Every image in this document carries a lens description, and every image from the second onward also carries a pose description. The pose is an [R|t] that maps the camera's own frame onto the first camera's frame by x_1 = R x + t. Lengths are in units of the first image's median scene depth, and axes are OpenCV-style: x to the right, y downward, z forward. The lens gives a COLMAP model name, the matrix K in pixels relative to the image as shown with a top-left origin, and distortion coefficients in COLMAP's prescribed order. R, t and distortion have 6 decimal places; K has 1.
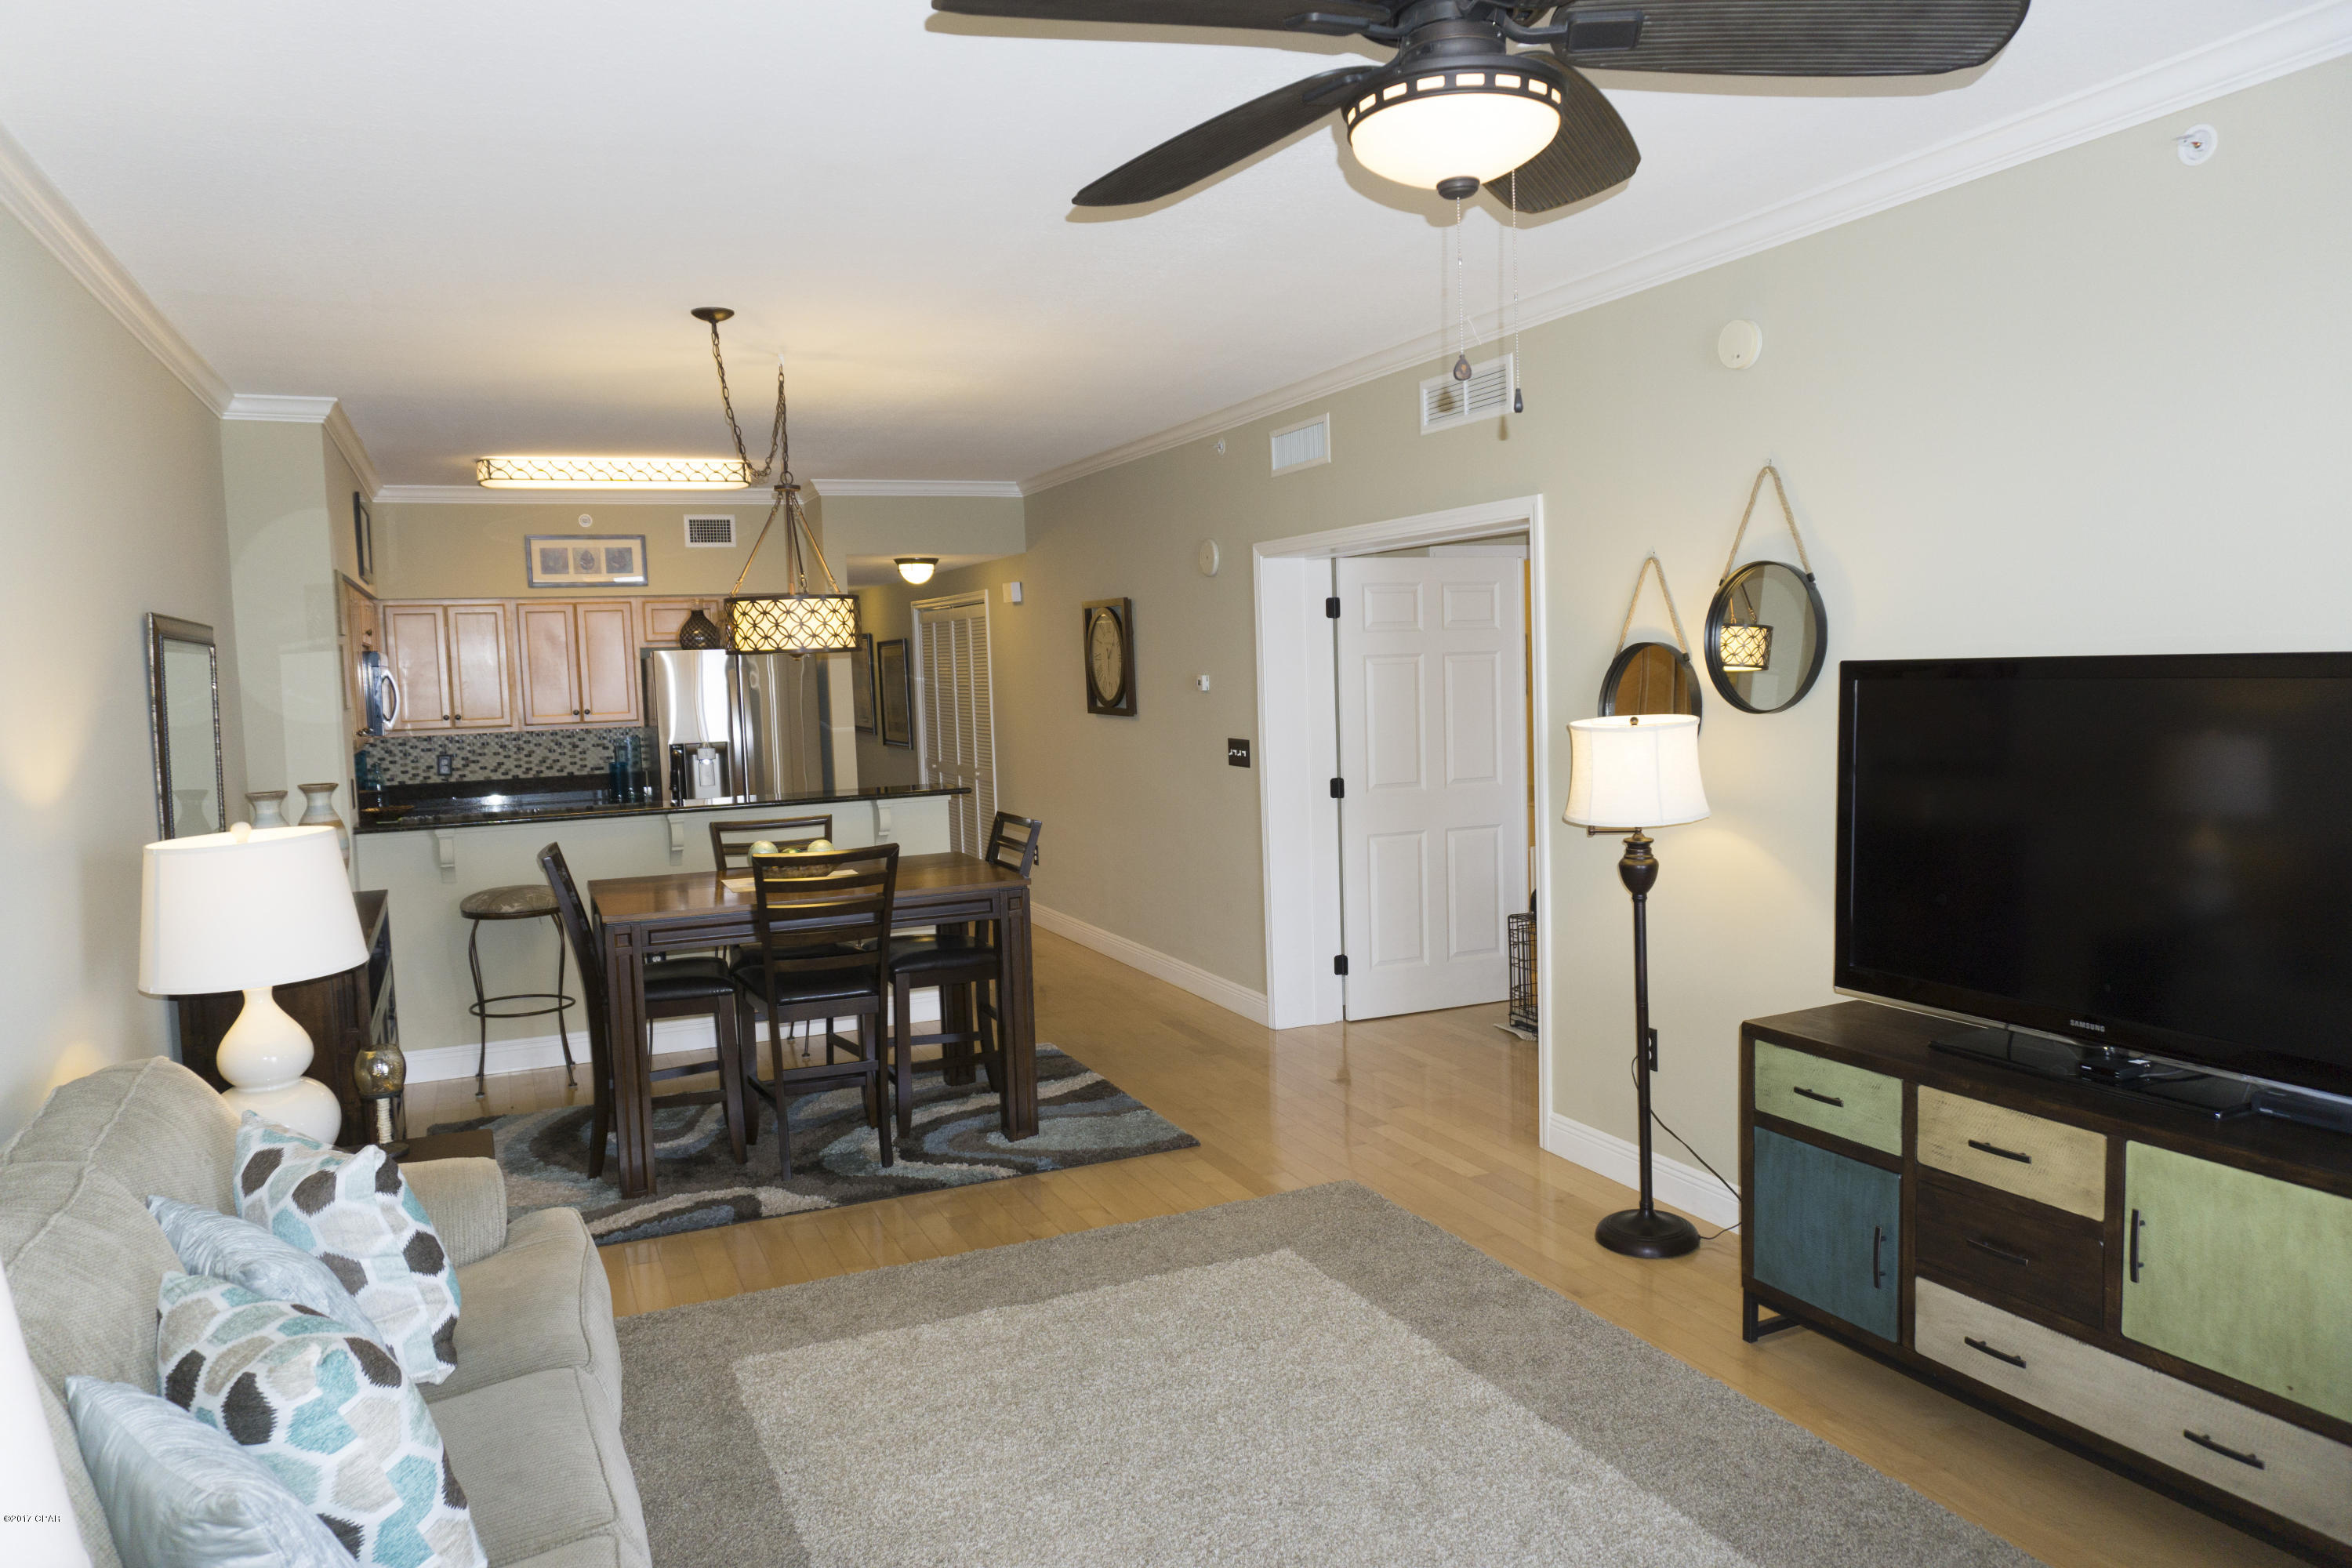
lens RADIAL K [[1567.4, 0, 1163.0], [0, 1567.4, 688.1], [0, 0, 1]] dist [-0.042367, -0.004348]
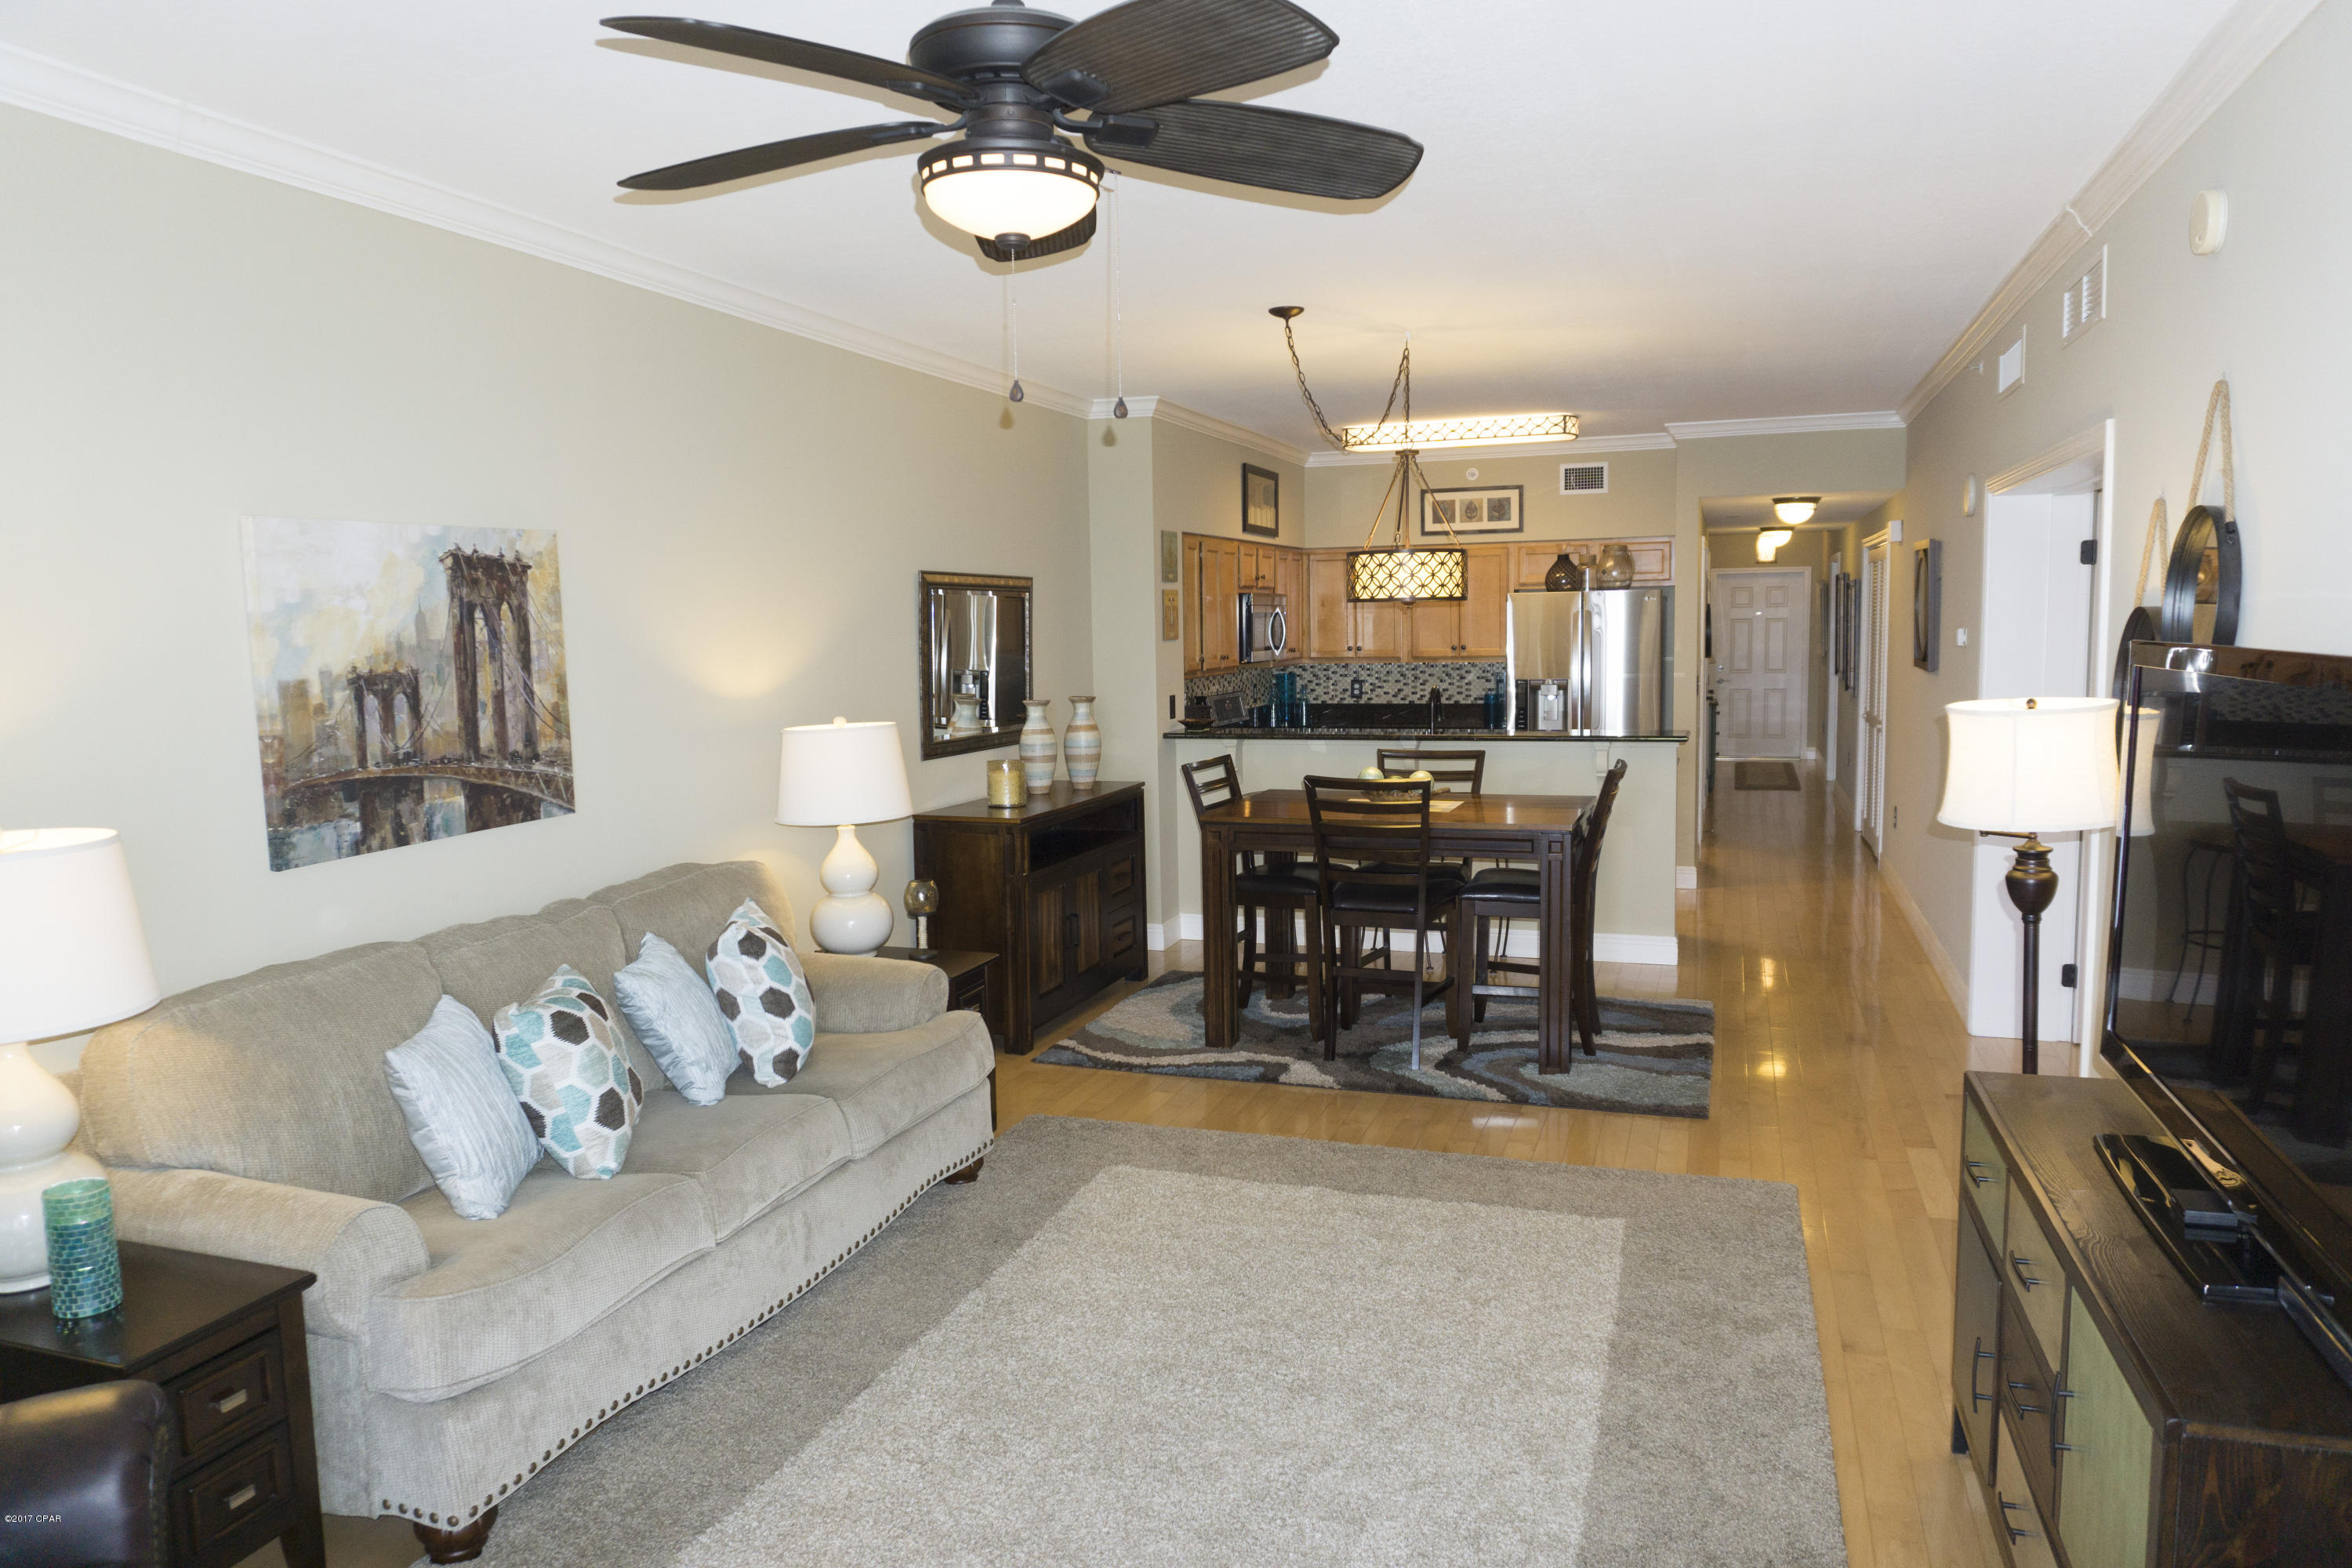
lens RADIAL K [[1567.4, 0, 1163.0], [0, 1567.4, 688.1], [0, 0, 1]] dist [-0.042367, -0.004348]
pose [[0.719560, 0.049685, -0.692650, 0.442847], [-0.019225, 0.998480, 0.051651, -0.016155], [0.694164, -0.023850, 0.719422, 0.085537]]
